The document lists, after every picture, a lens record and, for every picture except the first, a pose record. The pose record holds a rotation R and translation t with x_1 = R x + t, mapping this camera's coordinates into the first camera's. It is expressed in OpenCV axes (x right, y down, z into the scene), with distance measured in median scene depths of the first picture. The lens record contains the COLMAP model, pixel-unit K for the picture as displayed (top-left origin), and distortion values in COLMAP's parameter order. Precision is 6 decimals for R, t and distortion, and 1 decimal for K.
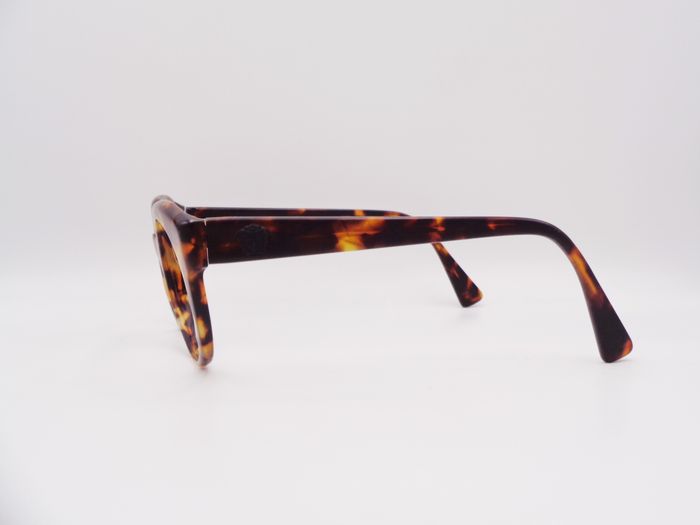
lens RADIAL K [[862.3, 0, 357.3], [0, 862.3, 265.7], [0, 0, 1]] dist [-0.043499, 0.000000]
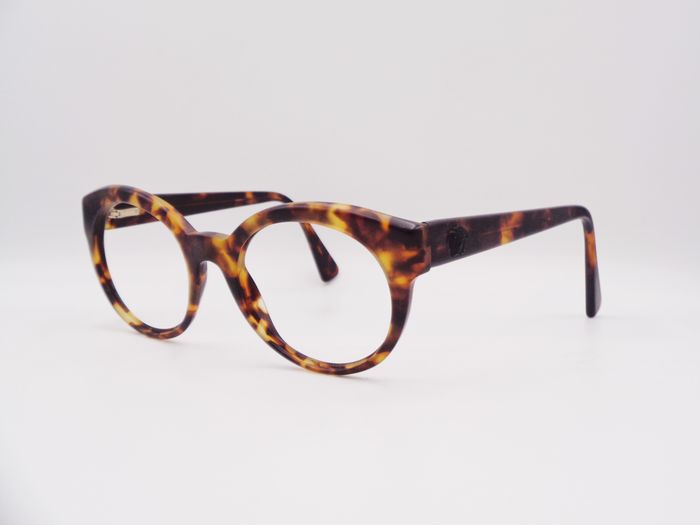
lens RADIAL K [[862.3, 0, 348.2], [0, 862.3, 261.8], [0, 0, 1]] dist [-0.043499, 0.000000]
pose [[0.796275, -0.080385, 0.599570, -0.767395], [0.049436, 0.996464, 0.067942, -0.074345], [-0.602912, -0.024460, 0.797433, 0.264775]]
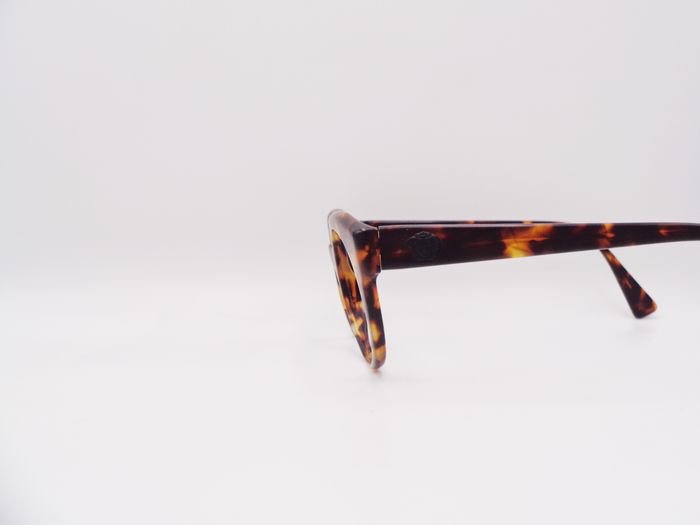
lens RADIAL K [[862.3, 0, 354.4], [0, 862.3, 269.0], [0, 0, 1]] dist [-0.043499, 0.000000]
pose [[0.979993, -0.003593, -0.199000, 0.004419], [0.000063, 0.999843, -0.017745, 0.014331], [0.199033, 0.017378, 0.979839, -0.037214]]
